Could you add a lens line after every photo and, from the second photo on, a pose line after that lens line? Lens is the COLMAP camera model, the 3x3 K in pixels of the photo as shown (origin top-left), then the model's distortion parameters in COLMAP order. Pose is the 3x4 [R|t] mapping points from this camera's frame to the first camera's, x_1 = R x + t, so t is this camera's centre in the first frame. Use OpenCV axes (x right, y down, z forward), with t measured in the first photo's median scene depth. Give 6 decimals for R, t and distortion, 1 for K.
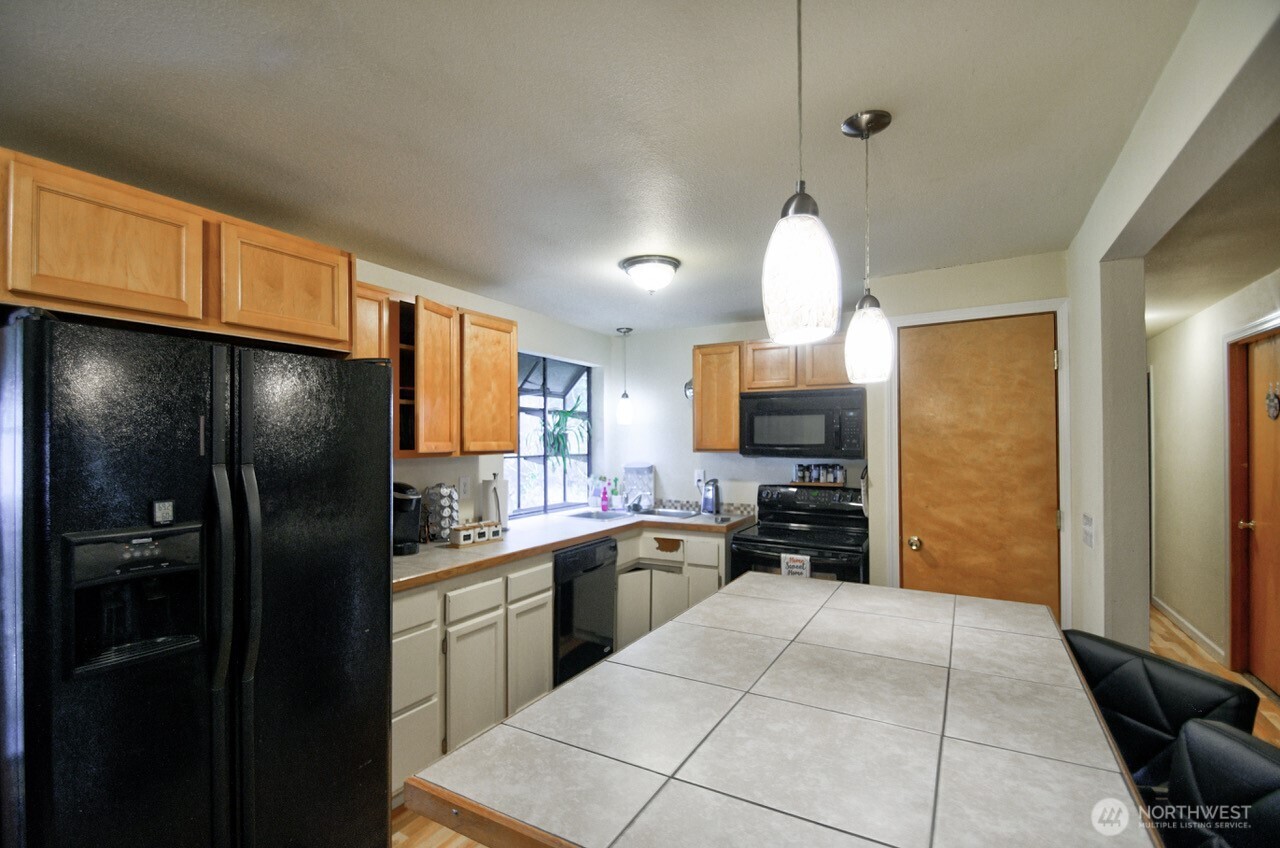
lens RADIAL K [[567.2, 0, 636.1], [0, 567.2, 445.0], [0, 0, 1]] dist [0.002067, -0.009877]
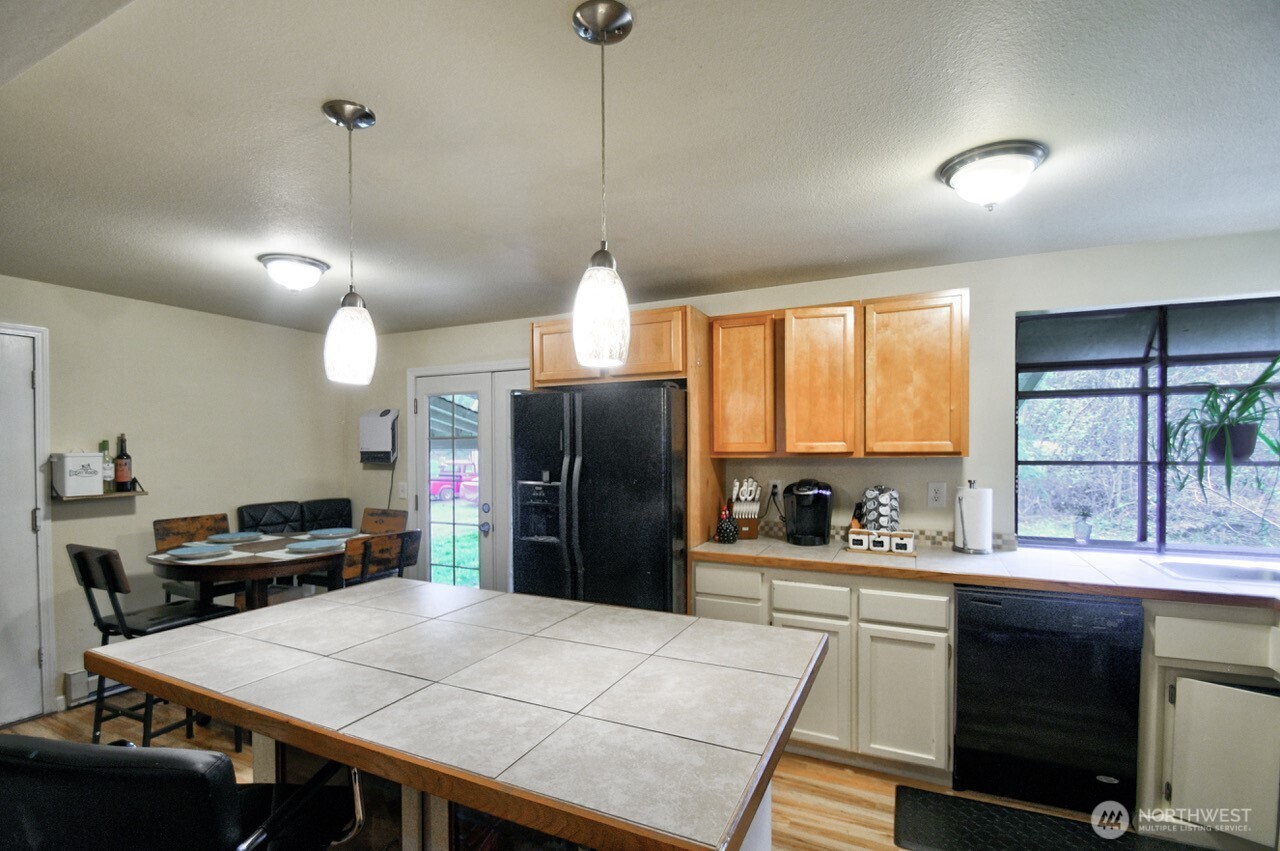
lens RADIAL K [[604.7, 0, 627.5], [0, 604.7, 457.9], [0, 0, 1]] dist [0.004223, 0.000347]
pose [[0.075561, 0.026547, -0.996788, 0.820170], [-0.002018, 0.999648, 0.026470, -0.005498], [0.997139, 0.000012, 0.075588, 0.645493]]
